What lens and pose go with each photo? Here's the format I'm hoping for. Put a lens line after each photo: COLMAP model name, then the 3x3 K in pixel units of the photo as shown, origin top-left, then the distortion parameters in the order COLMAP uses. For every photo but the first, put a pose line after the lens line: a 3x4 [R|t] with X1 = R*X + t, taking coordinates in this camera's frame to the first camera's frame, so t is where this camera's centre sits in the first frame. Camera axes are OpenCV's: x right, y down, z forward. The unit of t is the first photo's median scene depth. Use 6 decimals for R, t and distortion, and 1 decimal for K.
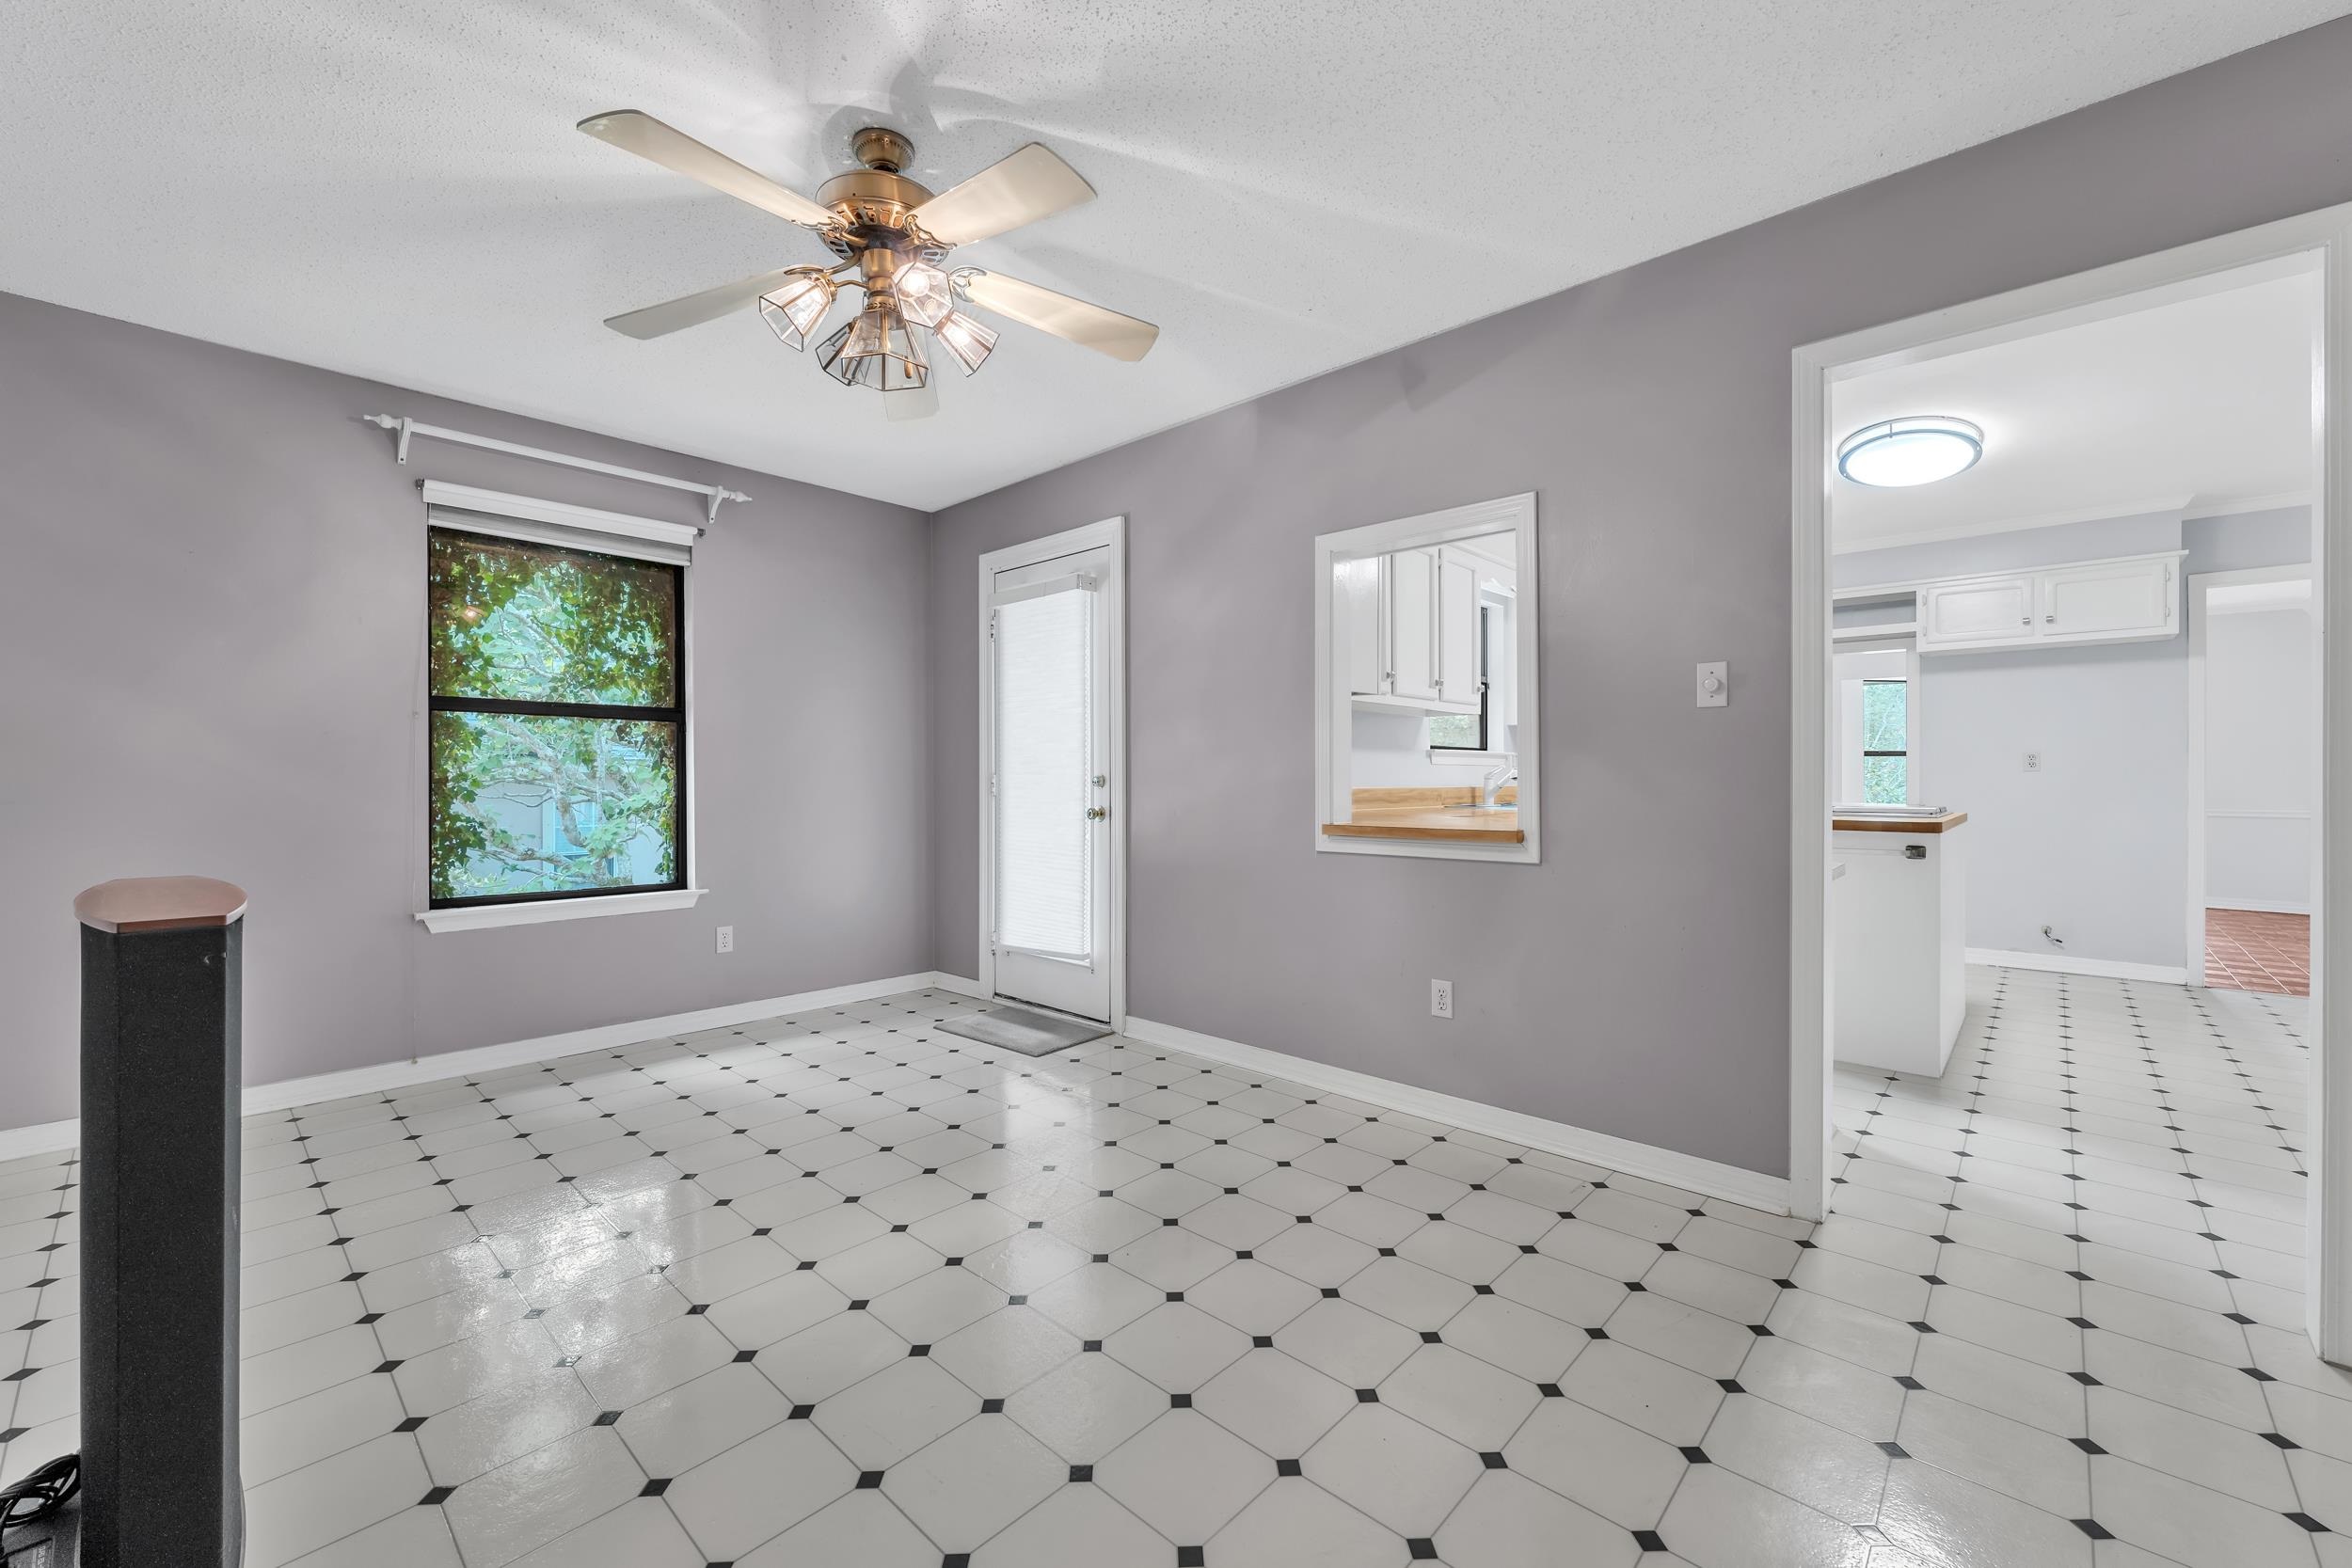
lens RADIAL K [[936.0, 0, 1184.0], [0, 936.0, 777.0], [0, 0, 1]] dist [-0.002422, -0.000294]
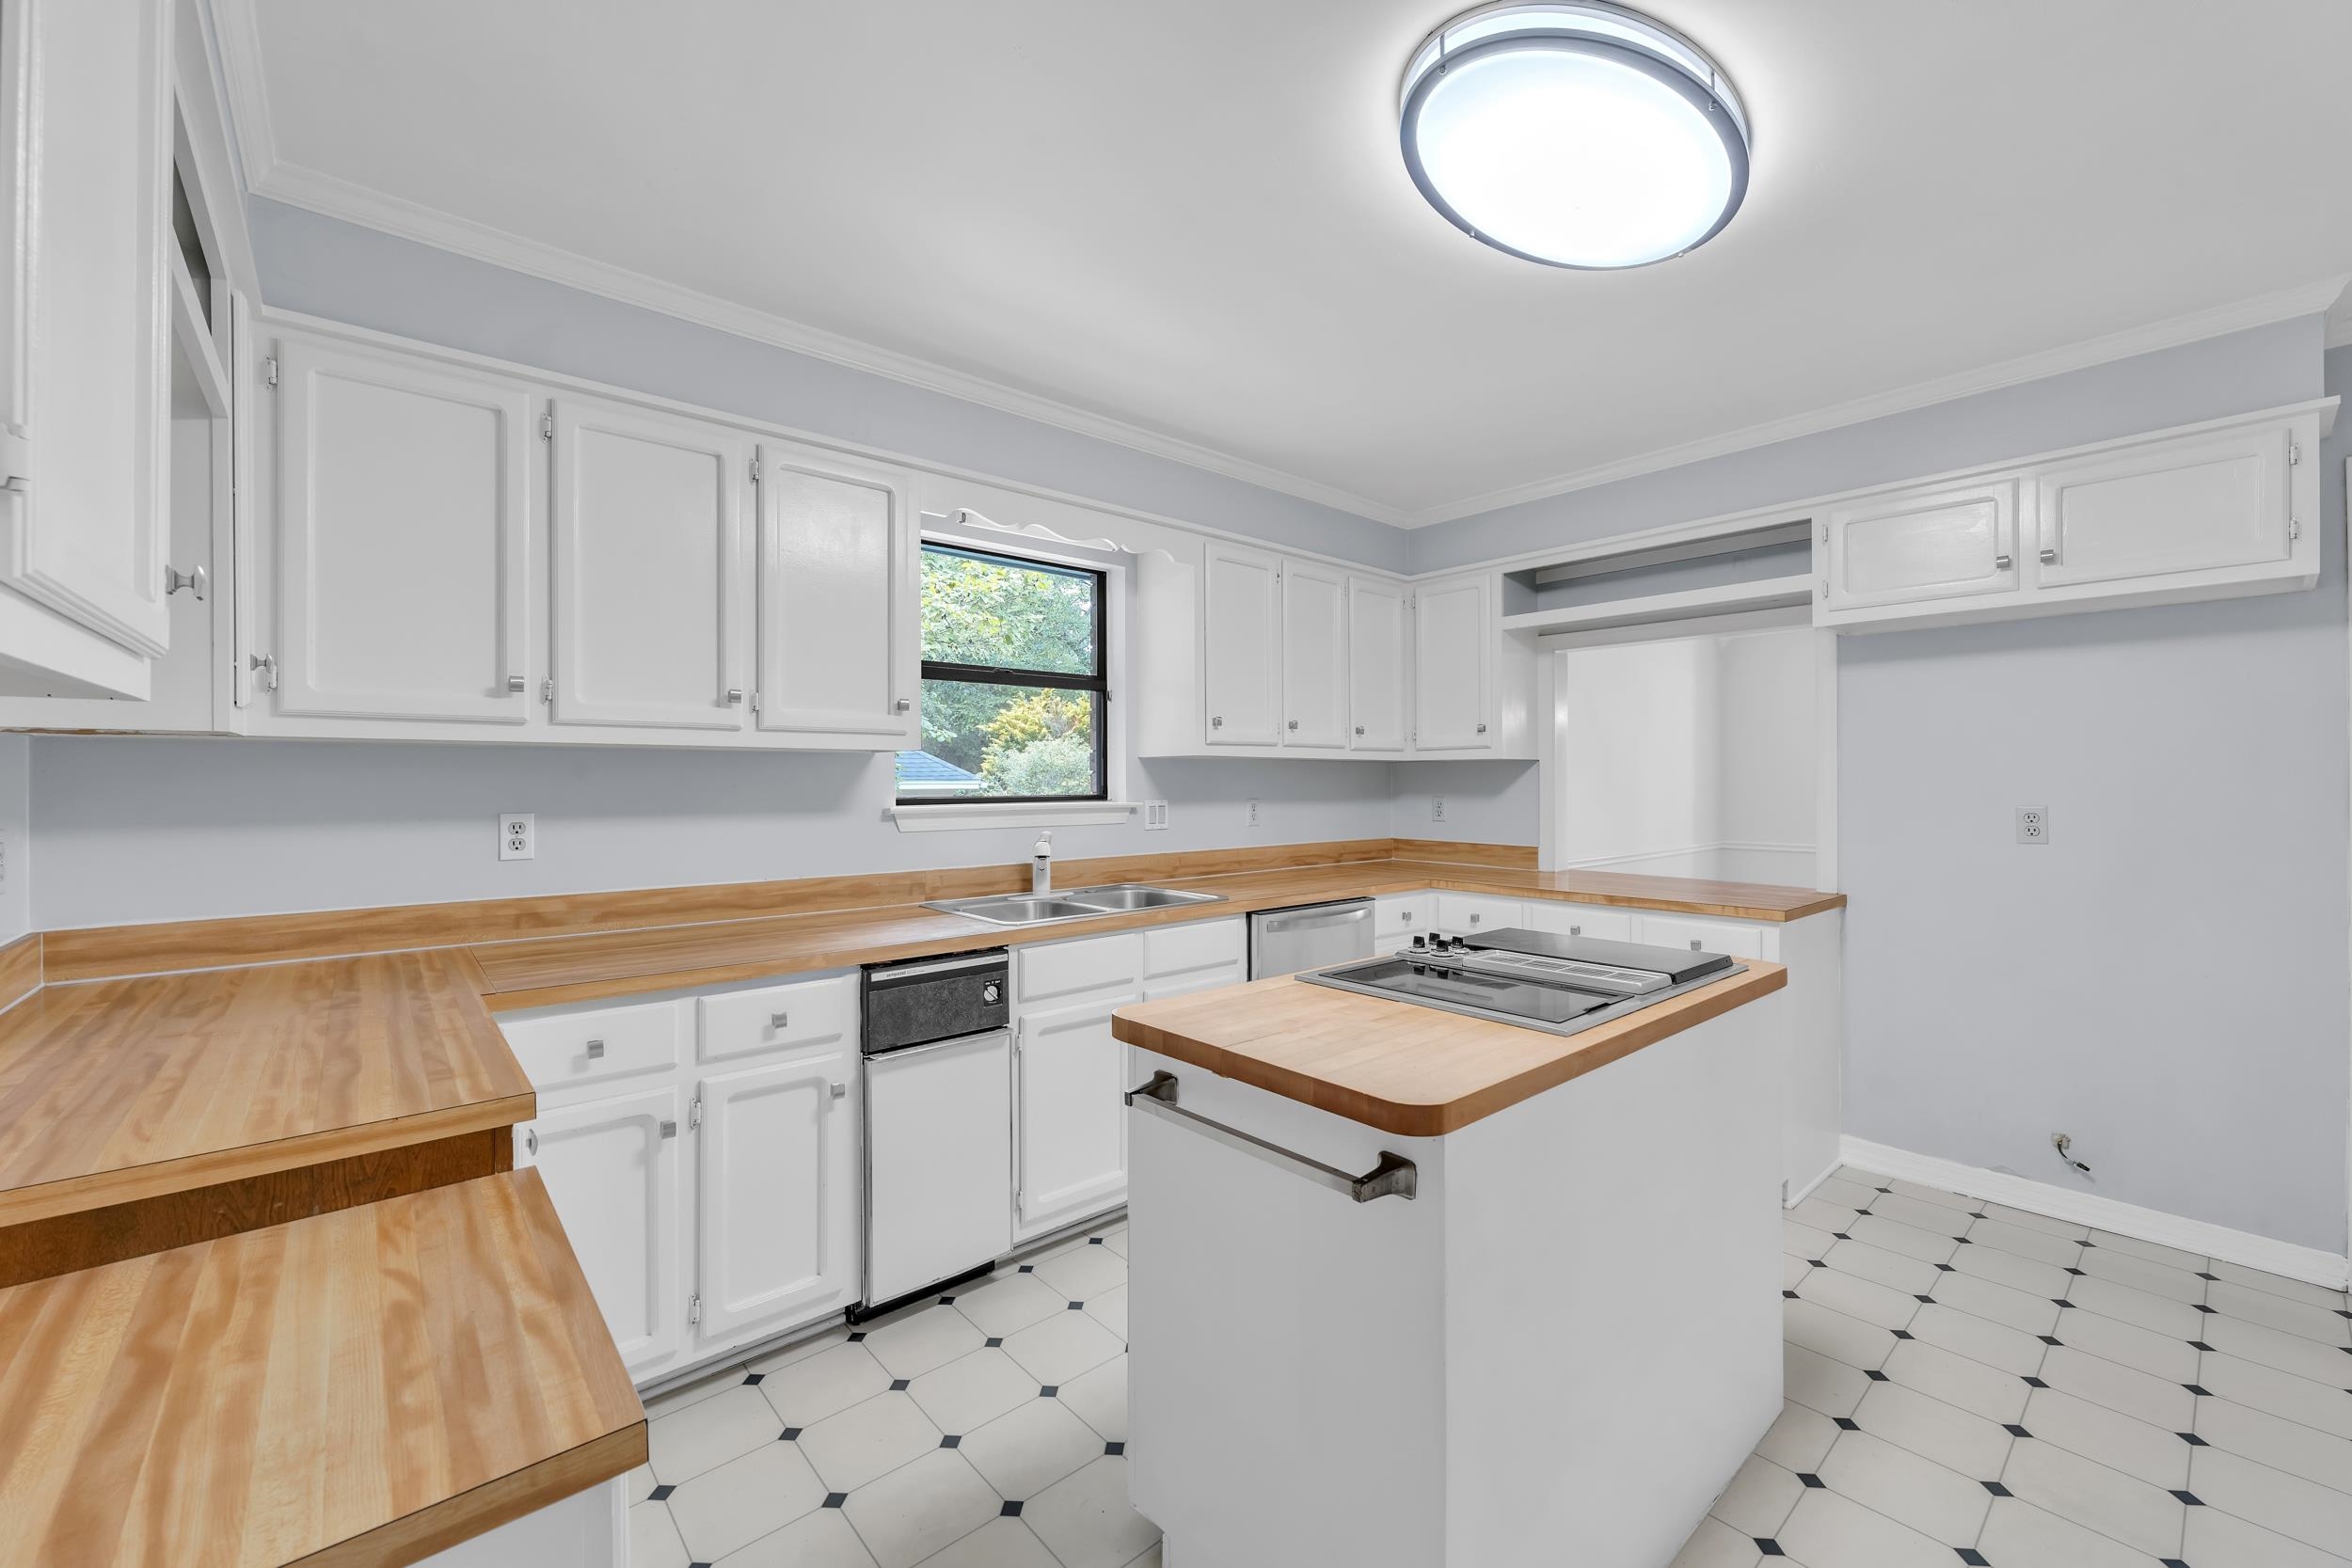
lens RADIAL K [[936.0, 0, 1170.5], [0, 936.0, 783.5], [0, 0, 1]] dist [-0.002422, -0.000294]
pose [[0.994881, -0.001491, -0.101044, 0.473009], [0.000874, 0.999981, -0.006145, -0.038773], [0.101052, 0.006025, 0.994863, 0.417095]]
